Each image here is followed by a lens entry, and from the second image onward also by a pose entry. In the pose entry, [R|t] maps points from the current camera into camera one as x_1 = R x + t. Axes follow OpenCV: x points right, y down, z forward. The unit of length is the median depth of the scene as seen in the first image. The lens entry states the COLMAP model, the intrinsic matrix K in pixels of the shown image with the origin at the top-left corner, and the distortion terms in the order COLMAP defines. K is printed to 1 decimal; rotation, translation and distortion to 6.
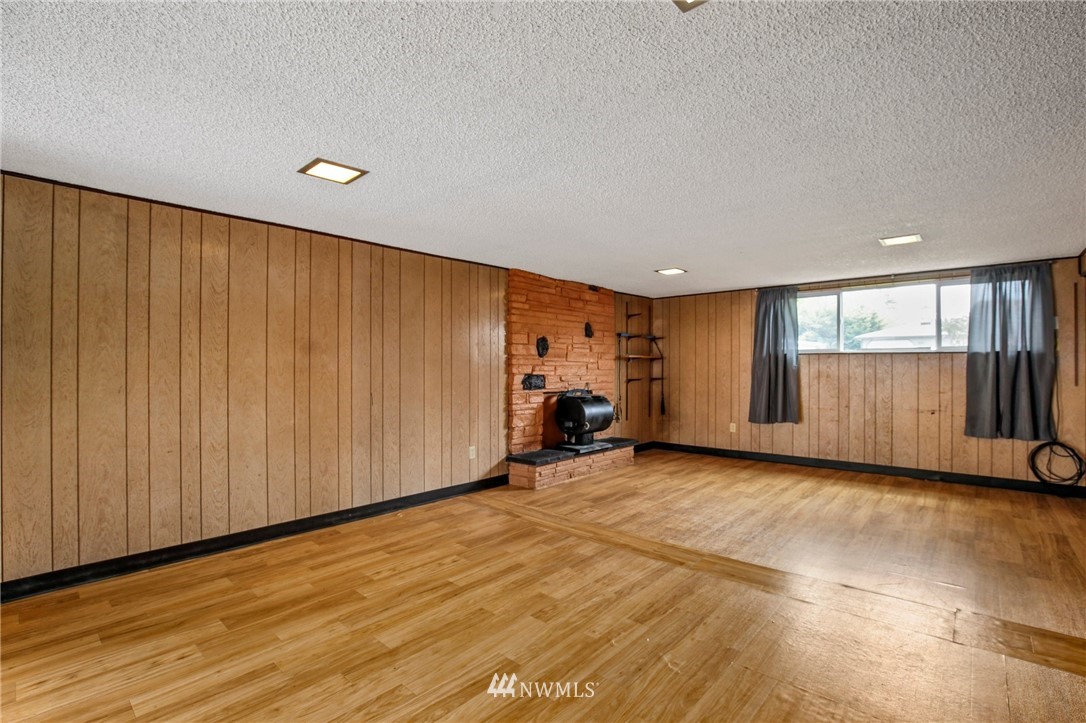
lens RADIAL K [[490.4, 0, 544.6], [0, 490.4, 365.4], [0, 0, 1]] dist [-0.024980, 0.000378]
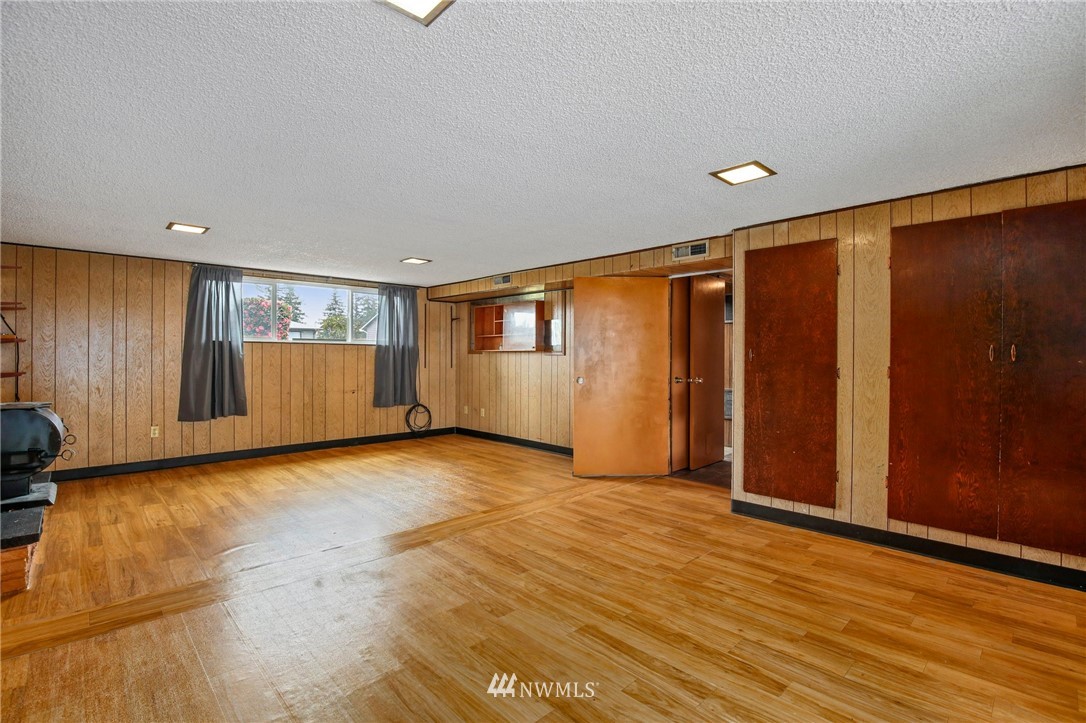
lens RADIAL K [[504.1, 0, 547.8], [0, 504.1, 363.3], [0, 0, 1]] dist [-0.025812, 0.001065]
pose [[0.076312, -0.010228, 0.997032, -0.501733], [-0.007413, 0.999914, 0.010825, 0.004926], [-0.997056, -0.008217, 0.076229, 0.425572]]
